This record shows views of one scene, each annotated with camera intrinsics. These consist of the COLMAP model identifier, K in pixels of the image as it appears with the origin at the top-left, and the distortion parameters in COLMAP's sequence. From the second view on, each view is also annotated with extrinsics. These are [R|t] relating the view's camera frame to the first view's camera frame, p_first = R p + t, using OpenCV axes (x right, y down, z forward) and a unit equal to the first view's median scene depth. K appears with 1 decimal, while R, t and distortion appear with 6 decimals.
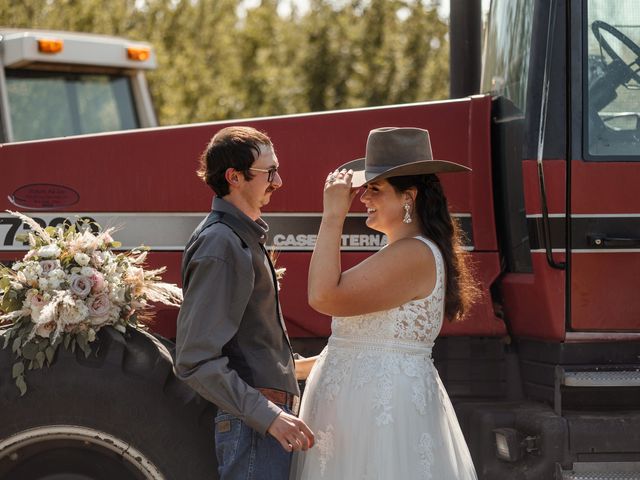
lens RADIAL K [[3008.6, 0, 320.0], [0, 3008.6, 240.0], [0, 0, 1]] dist [-0.279567, 0.062378]
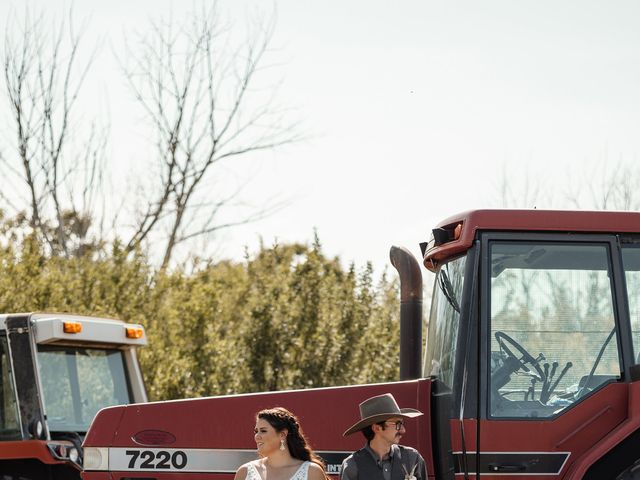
lens RADIAL K [[3008.6, 0, 320.0], [0, 3008.6, 240.0], [0, 0, 1]] dist [-0.279567, 0.062378]
pose [[0.999519, 0.015068, 0.027106, -0.039553], [-0.012617, 0.996003, -0.088428, 0.017425], [-0.028330, 0.088043, 0.995714, -0.507971]]
